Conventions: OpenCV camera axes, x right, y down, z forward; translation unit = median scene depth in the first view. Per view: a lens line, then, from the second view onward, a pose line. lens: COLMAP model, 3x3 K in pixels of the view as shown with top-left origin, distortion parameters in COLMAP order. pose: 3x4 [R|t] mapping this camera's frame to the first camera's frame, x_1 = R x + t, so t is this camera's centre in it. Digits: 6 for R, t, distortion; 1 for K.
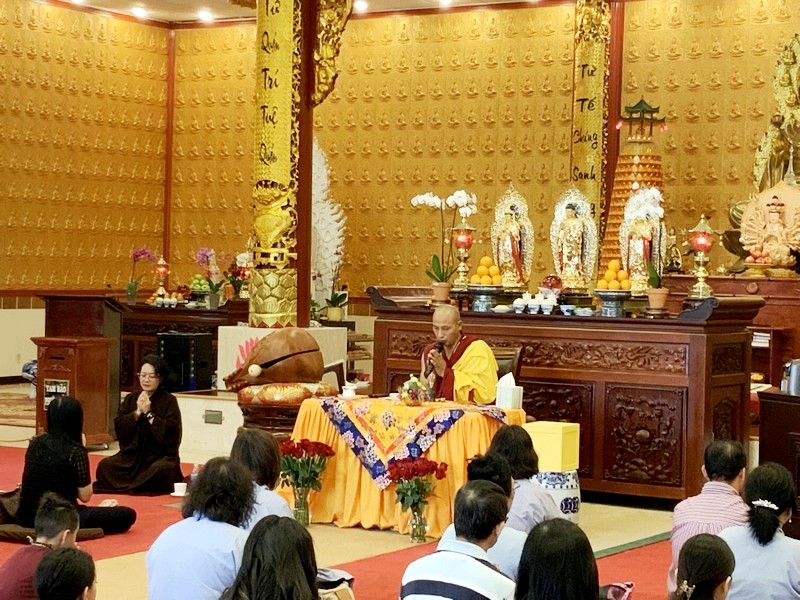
lens RADIAL K [[1764.7, 0, 400.0], [0, 1764.7, 300.0], [0, 0, 1]] dist [-0.019620, 0.013199]
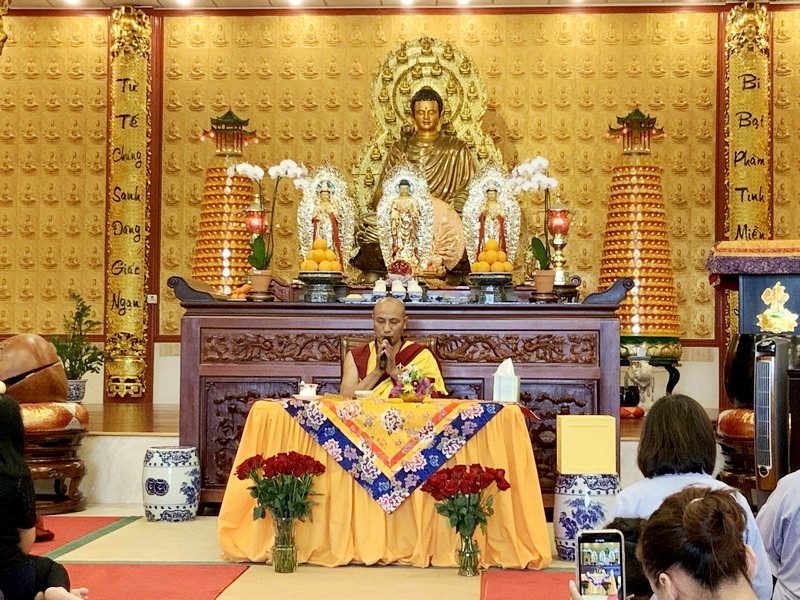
lens RADIAL K [[1548.0, 0, 400.0], [0, 1548.0, 300.0], [0, 0, 1]] dist [0.083584, 0.231836]
pose [[0.875899, -0.002385, 0.482489, -0.281786], [0.024521, 0.998916, -0.039578, 0.035820], [-0.481871, 0.046498, 0.875007, 0.343836]]
